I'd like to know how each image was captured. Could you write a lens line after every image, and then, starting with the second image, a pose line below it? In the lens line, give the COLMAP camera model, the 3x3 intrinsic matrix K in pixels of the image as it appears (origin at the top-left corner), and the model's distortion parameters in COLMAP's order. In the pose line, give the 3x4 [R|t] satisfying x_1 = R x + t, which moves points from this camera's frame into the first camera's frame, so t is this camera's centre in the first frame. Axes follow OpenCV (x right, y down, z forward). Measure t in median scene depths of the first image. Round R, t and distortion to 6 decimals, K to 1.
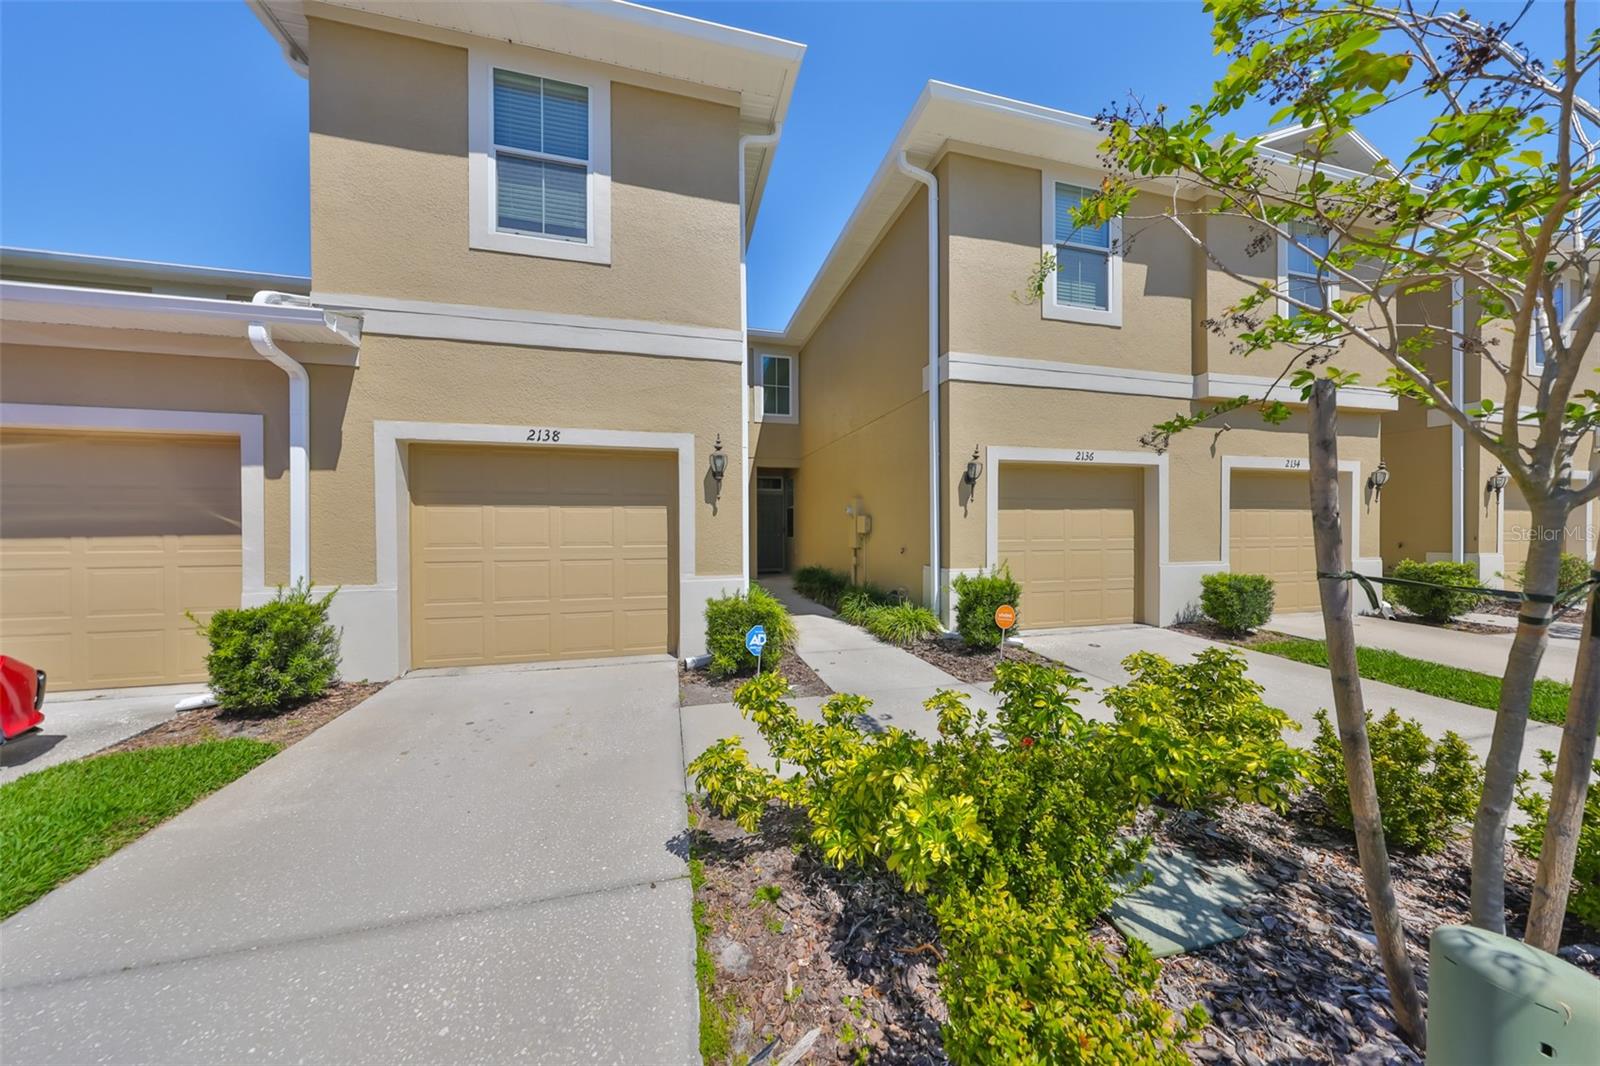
lens RADIAL K [[496.2, 0, 796.5], [0, 496.2, 527.5], [0, 0, 1]] dist [-0.002312, 0.000155]
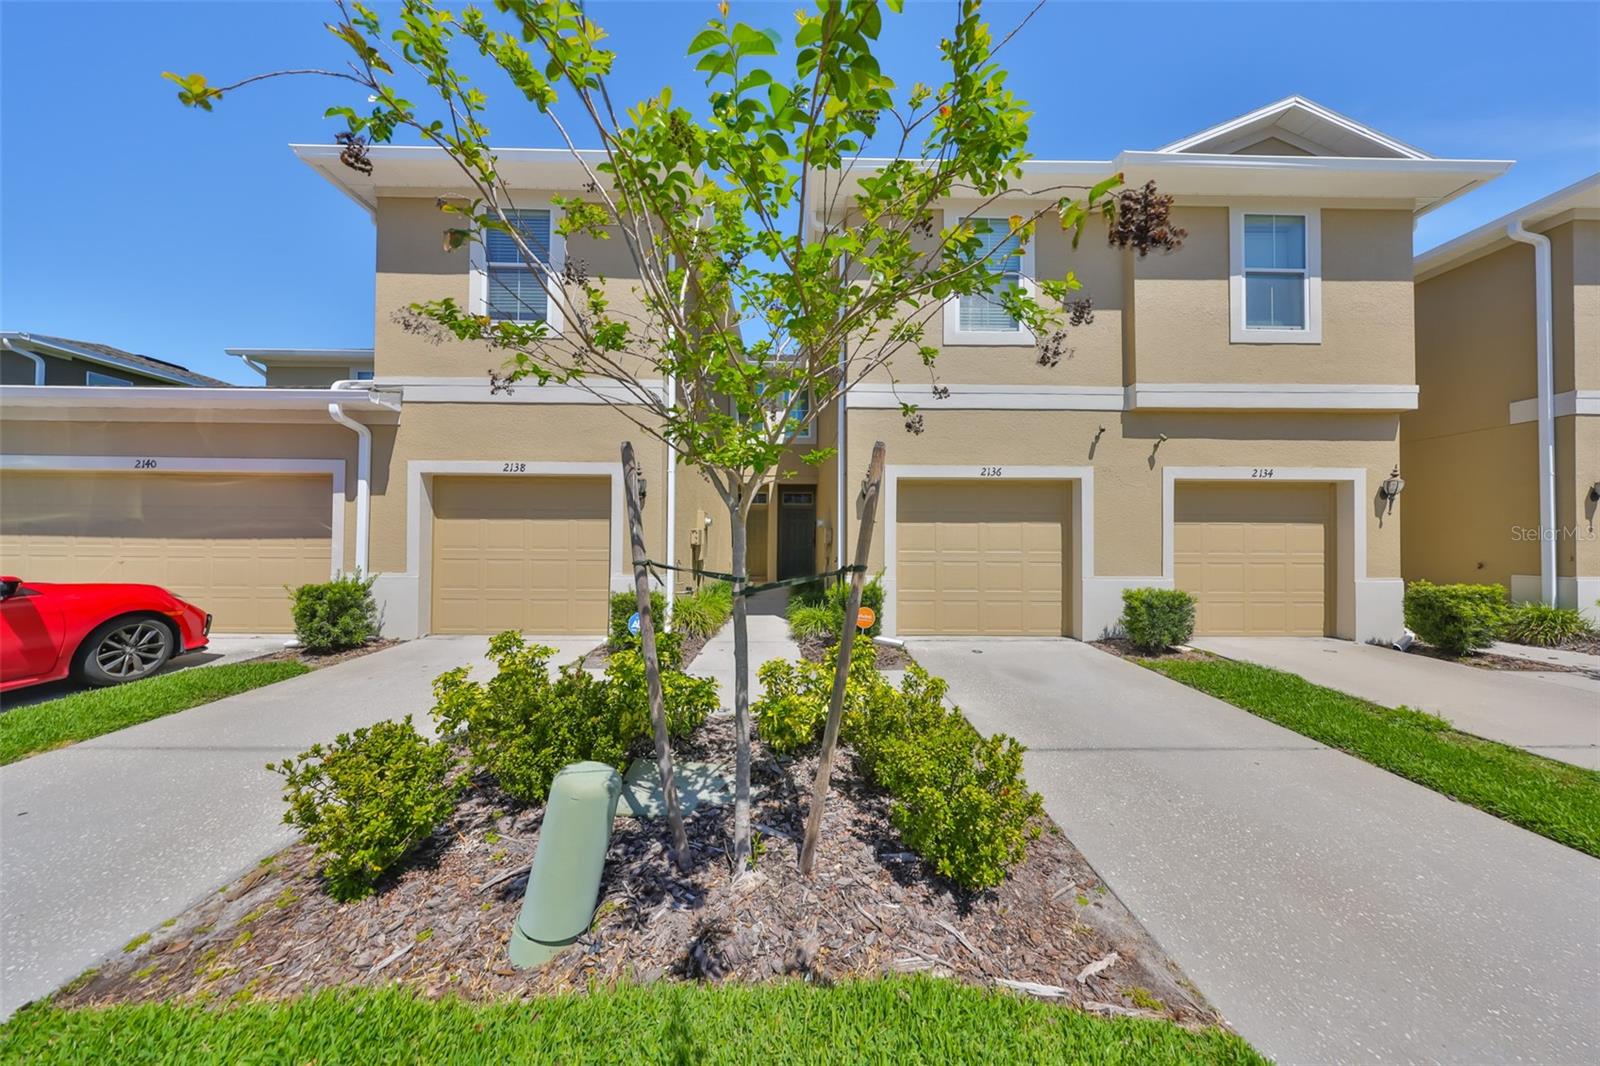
lens RADIAL K [[496.2, 0, 805.0], [0, 496.2, 529.7], [0, 0, 1]] dist [-0.002312, 0.000155]
pose [[0.973340, 0.004680, -0.229321, 0.567115], [-0.009795, 0.999728, -0.021174, 0.006068], [0.229159, 0.022856, 0.973121, -0.135362]]
